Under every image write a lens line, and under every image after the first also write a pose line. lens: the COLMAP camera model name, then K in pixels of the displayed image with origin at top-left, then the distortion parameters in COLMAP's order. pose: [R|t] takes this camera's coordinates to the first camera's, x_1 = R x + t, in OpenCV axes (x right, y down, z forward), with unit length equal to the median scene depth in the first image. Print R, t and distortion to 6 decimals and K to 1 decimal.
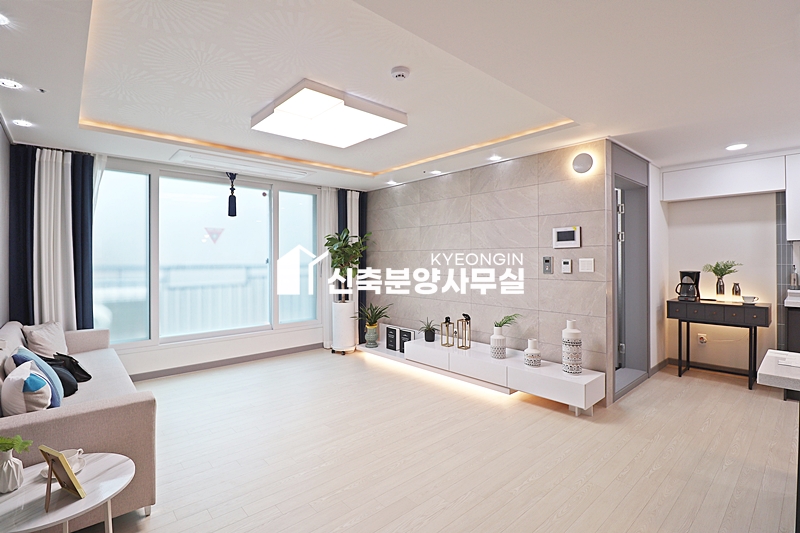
lens RADIAL K [[380.6, 0, 402.7], [0, 380.6, 262.9], [0, 0, 1]] dist [-0.003636, -0.004063]
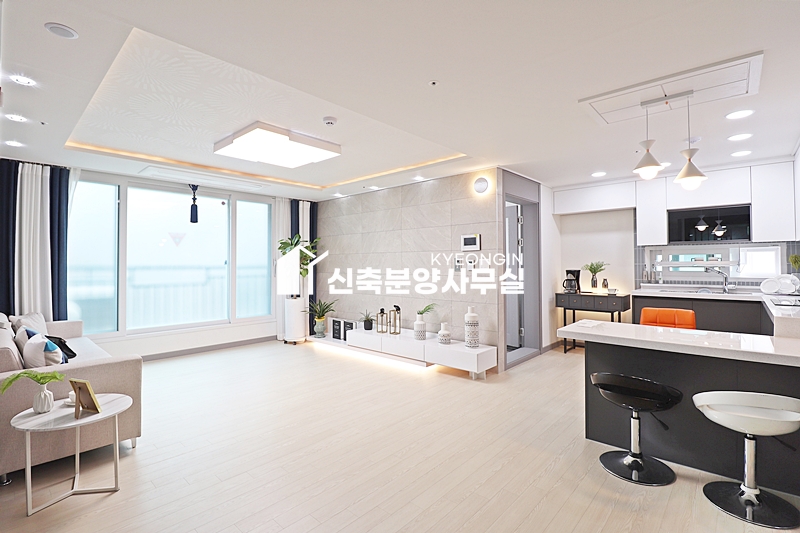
lens RADIAL K [[380.6, 0, 403.3], [0, 380.6, 262.1], [0, 0, 1]] dist [-0.003636, -0.004063]
pose [[0.995115, -0.000002, 0.098722, 0.071265], [0.001738, 0.999845, -0.017501, 0.018374], [-0.098706, 0.017587, 0.994961, -0.219167]]
